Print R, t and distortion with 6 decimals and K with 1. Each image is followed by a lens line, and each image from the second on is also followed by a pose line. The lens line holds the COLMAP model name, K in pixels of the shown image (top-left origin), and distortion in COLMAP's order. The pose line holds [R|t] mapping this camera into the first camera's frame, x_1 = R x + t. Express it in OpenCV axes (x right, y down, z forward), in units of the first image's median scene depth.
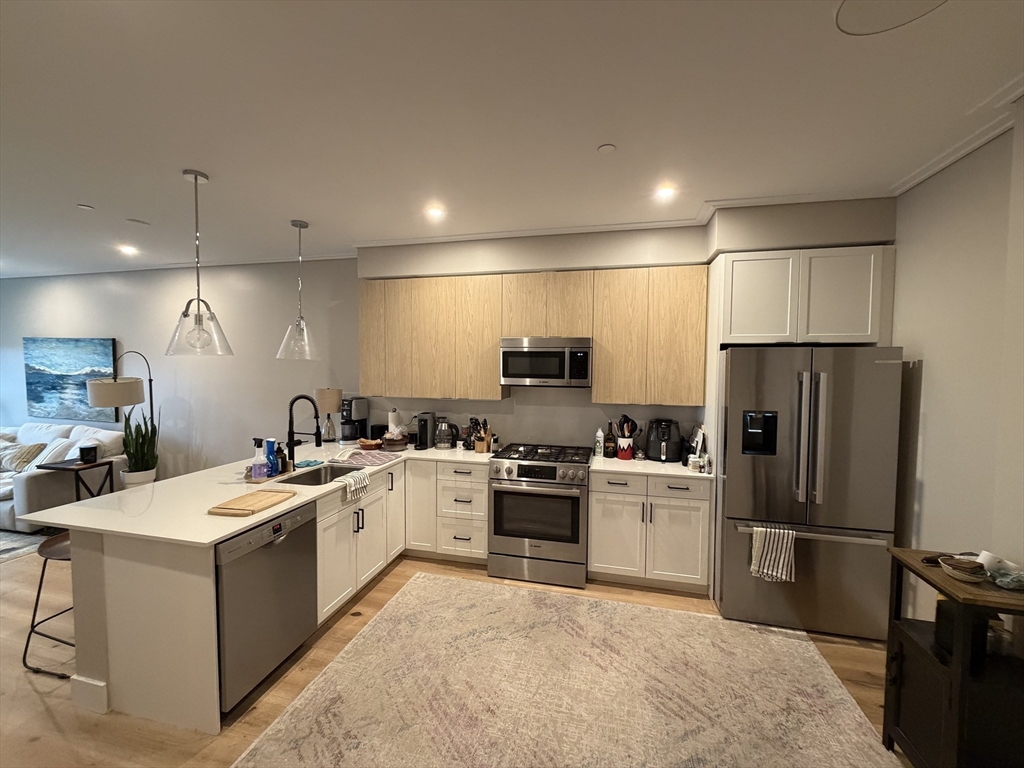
lens RADIAL K [[408.7, 0, 506.6], [0, 408.7, 386.4], [0, 0, 1]] dist [0.006335, 0.001013]
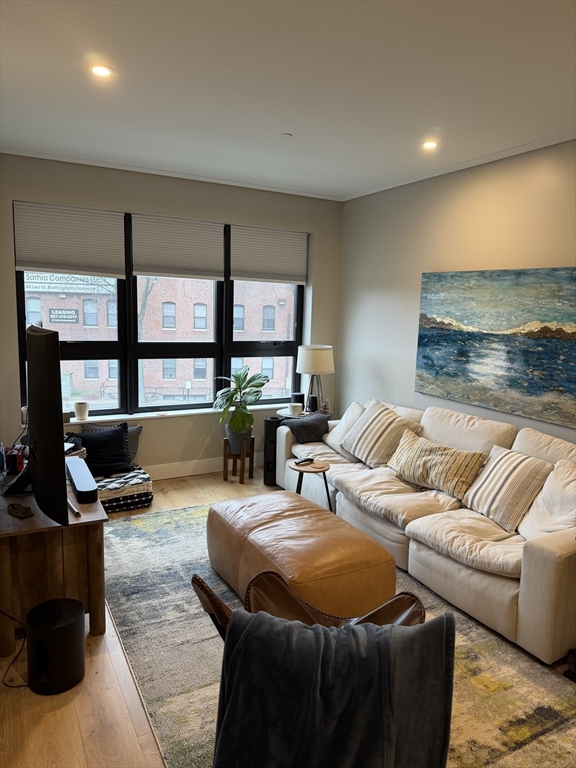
lens RADIAL K [[533.8, 0, 284.2], [0, 533.8, 384.3], [0, 0, 1]] dist [-0.009993, -0.013023]
pose [[0.687292, 0.109859, -0.718026, -0.742487], [-0.060678, 0.993725, 0.093961, -0.010203], [0.723843, -0.021010, 0.689645, 0.271297]]
